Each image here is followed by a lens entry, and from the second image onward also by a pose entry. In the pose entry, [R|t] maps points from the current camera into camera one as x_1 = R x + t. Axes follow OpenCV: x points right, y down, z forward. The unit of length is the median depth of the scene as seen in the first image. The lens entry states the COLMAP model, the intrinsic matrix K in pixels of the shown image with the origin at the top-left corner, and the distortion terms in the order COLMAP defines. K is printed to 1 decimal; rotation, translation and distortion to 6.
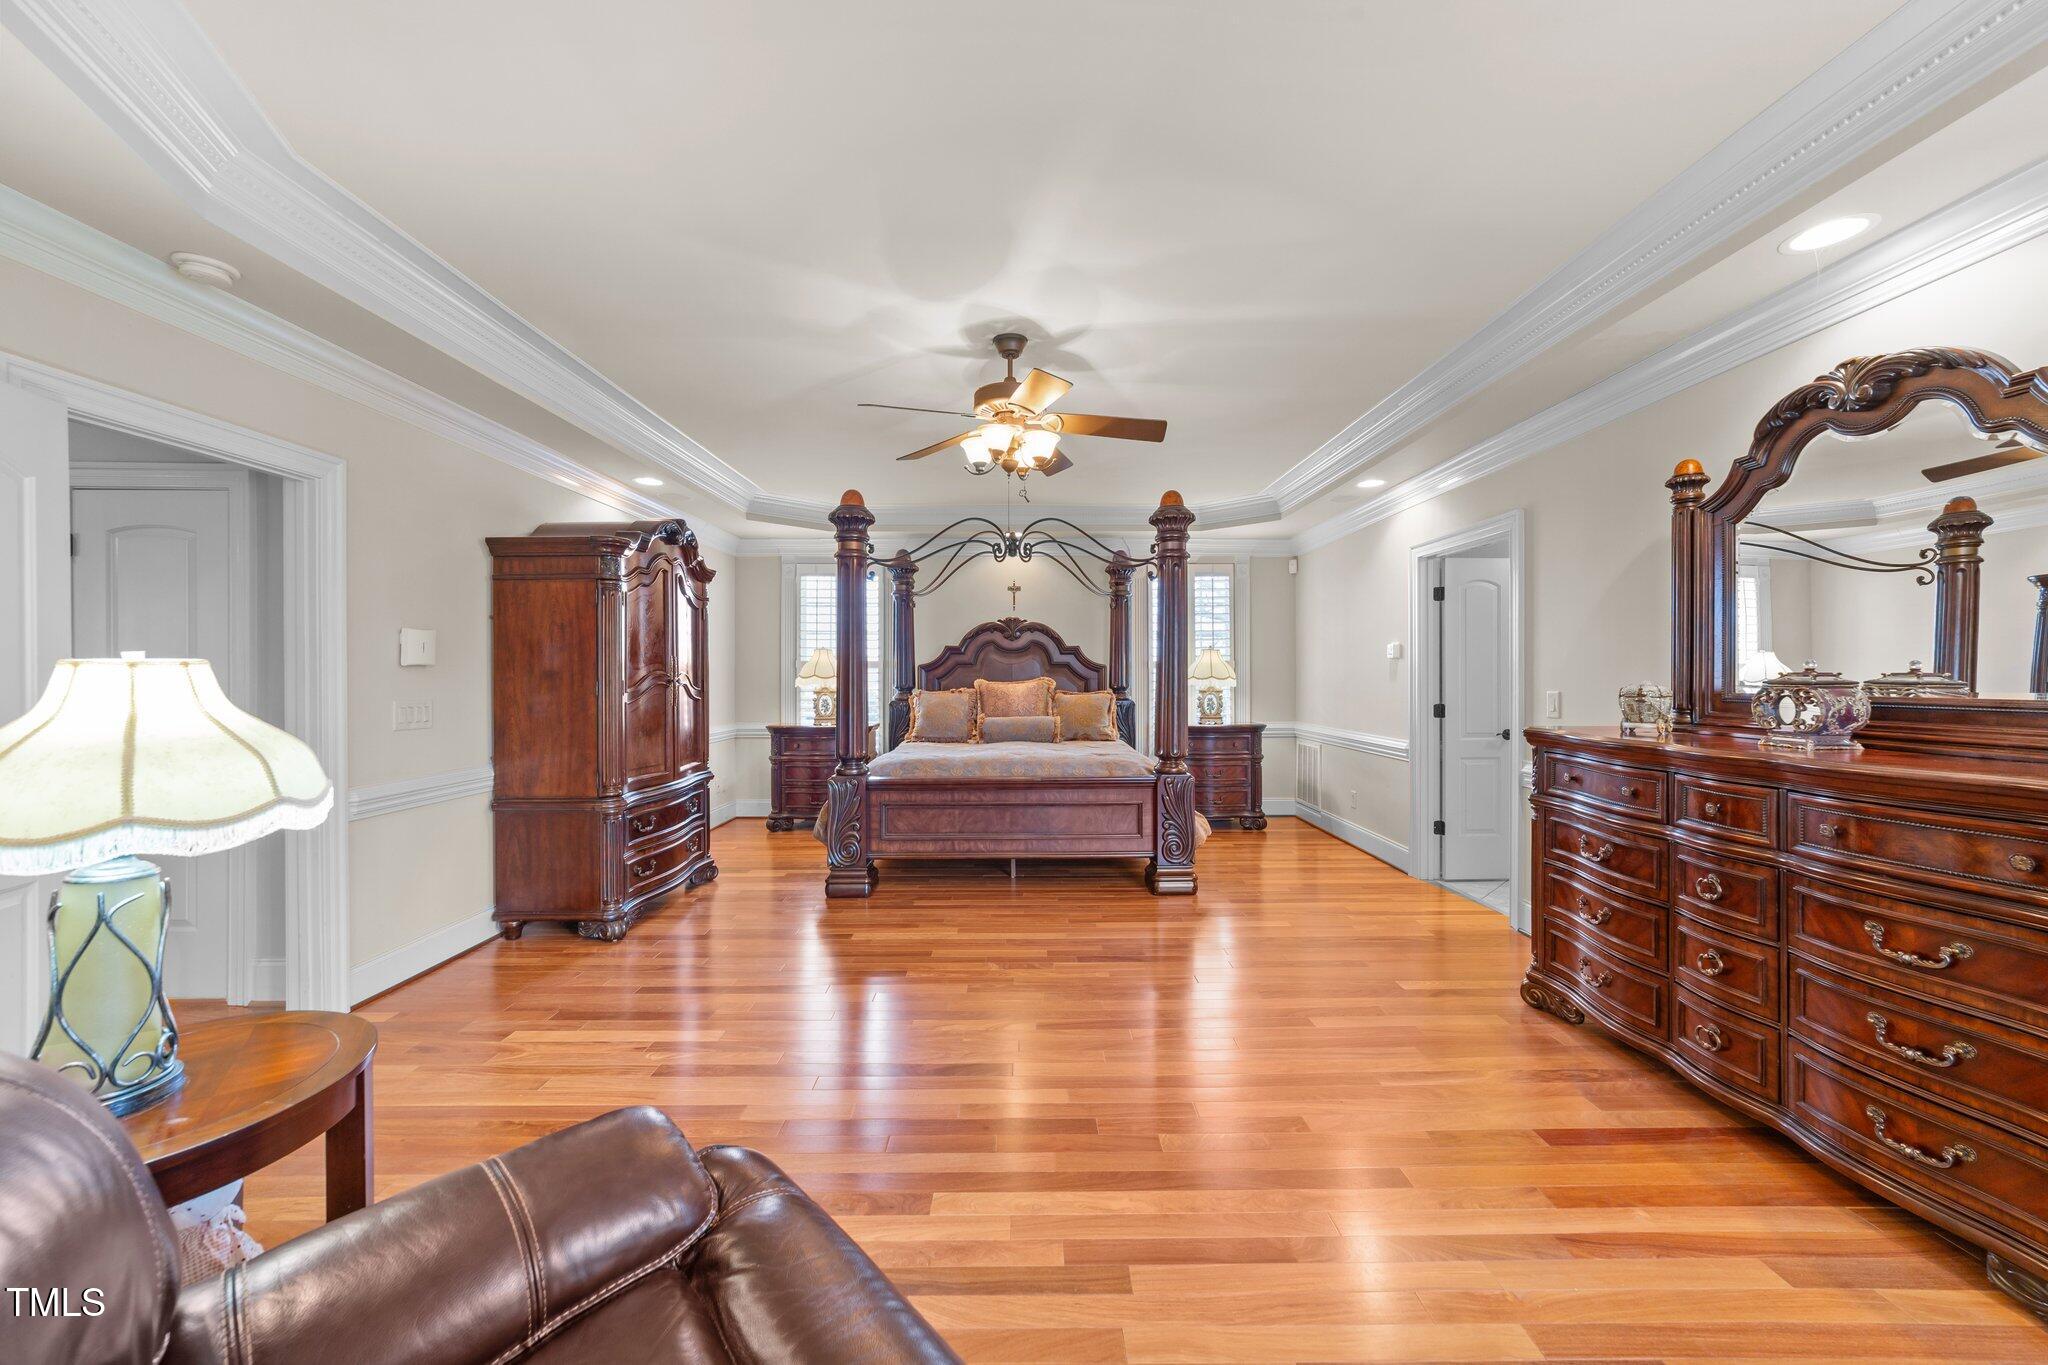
lens RADIAL K [[779.9, 0, 1026.5], [0, 779.9, 671.8], [0, 0, 1]] dist [-0.017016, 0.007610]
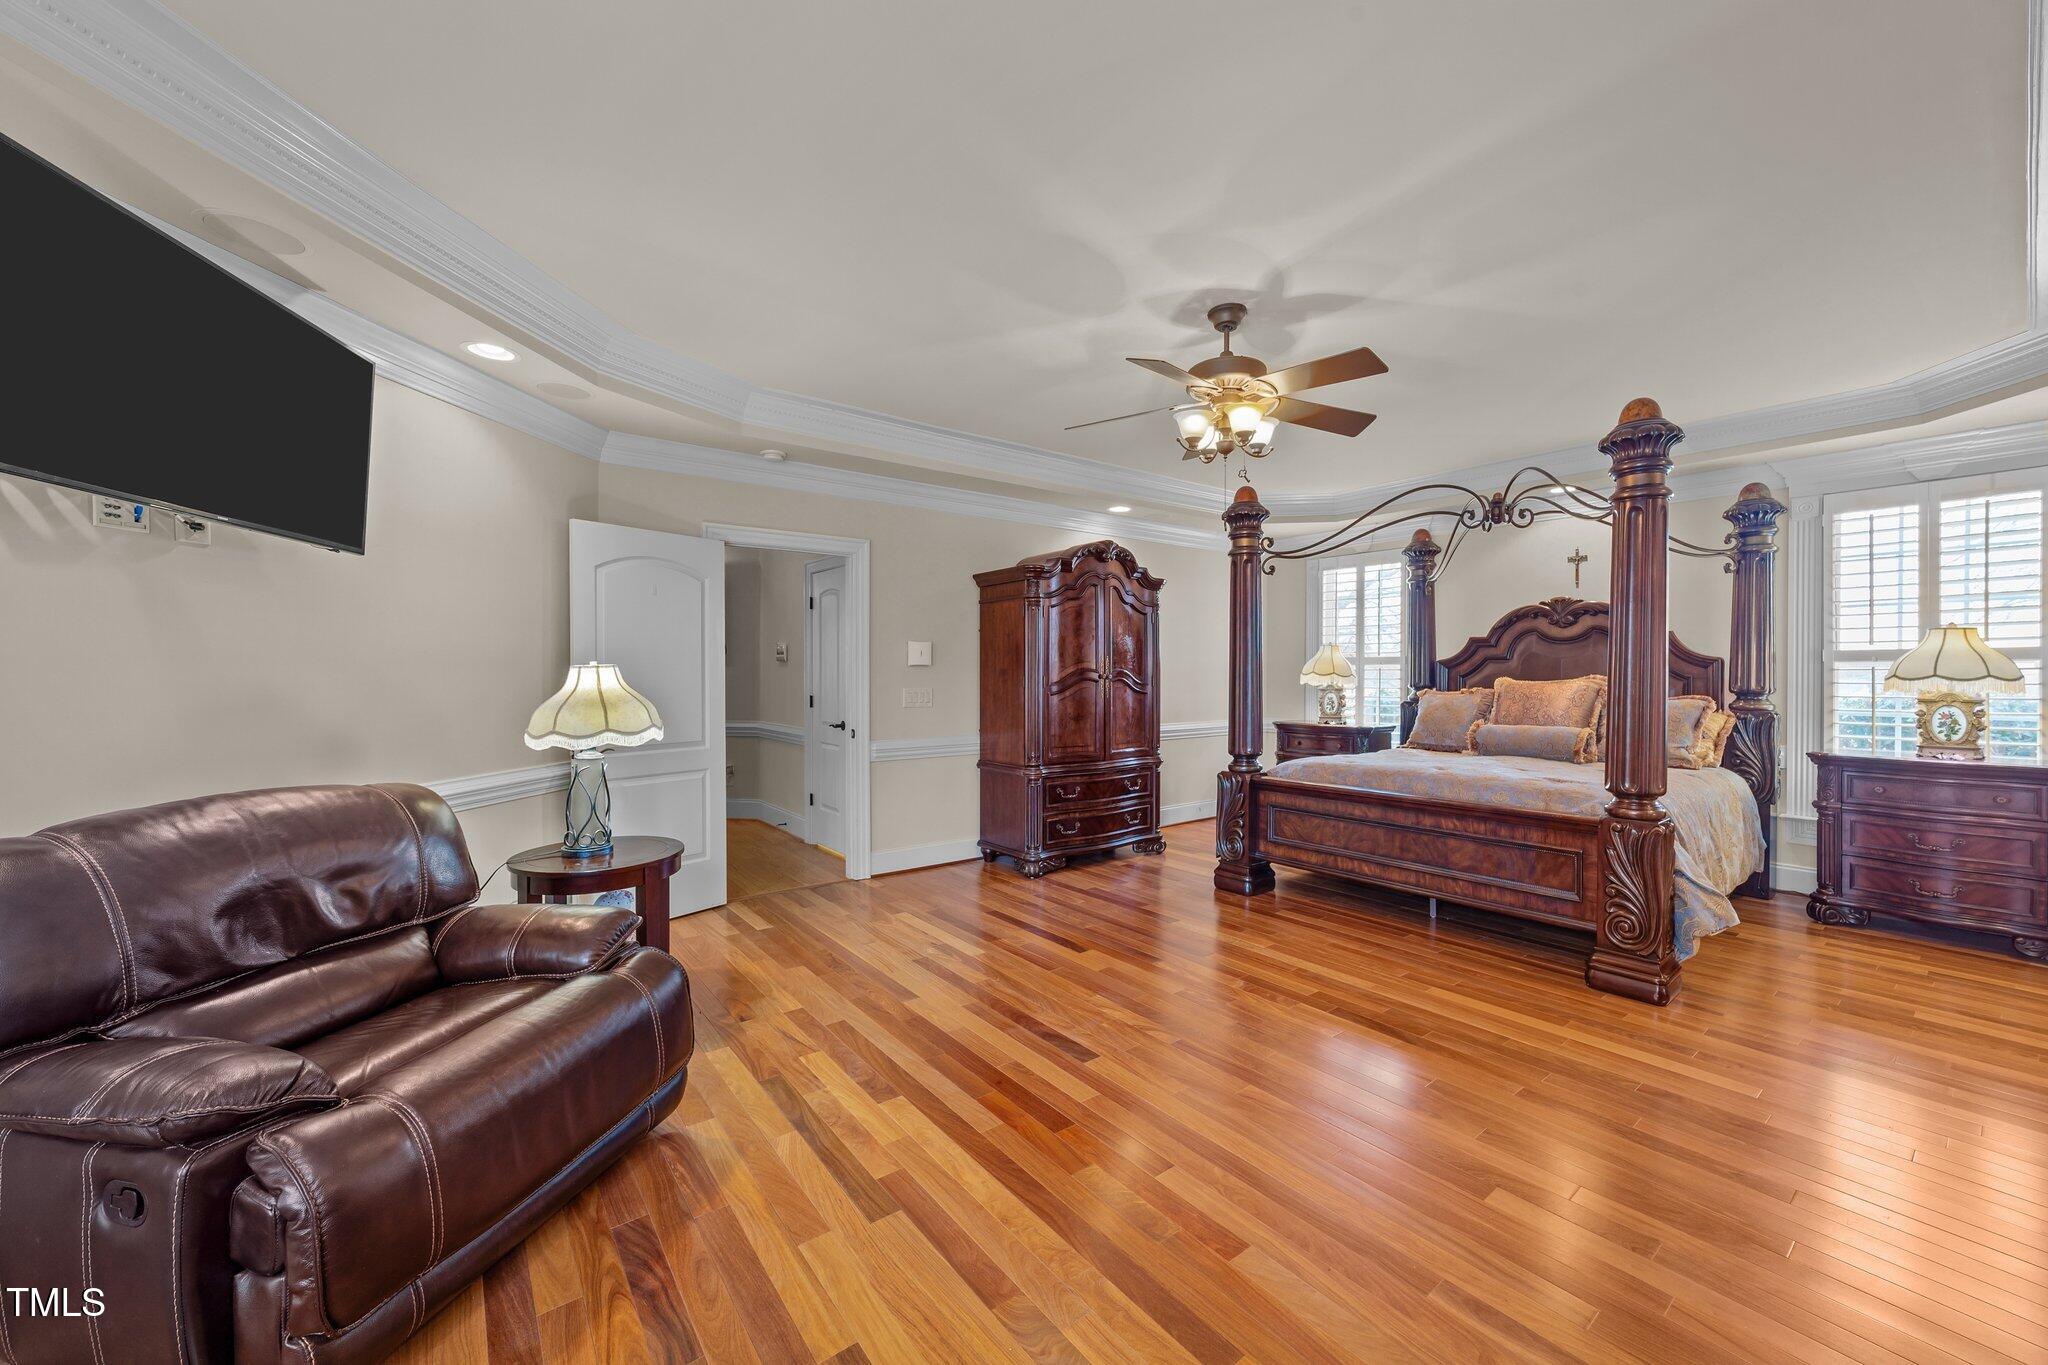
lens RADIAL K [[779.9, 0, 1026.5], [0, 779.9, 671.8], [0, 0, 1]] dist [-0.017016, 0.007610]
pose [[0.602768, 0.000419, -0.797916, 0.417297], [0.002621, 0.999993, 0.002505, 0.000830], [0.797912, -0.003601, 0.602763, 0.180497]]
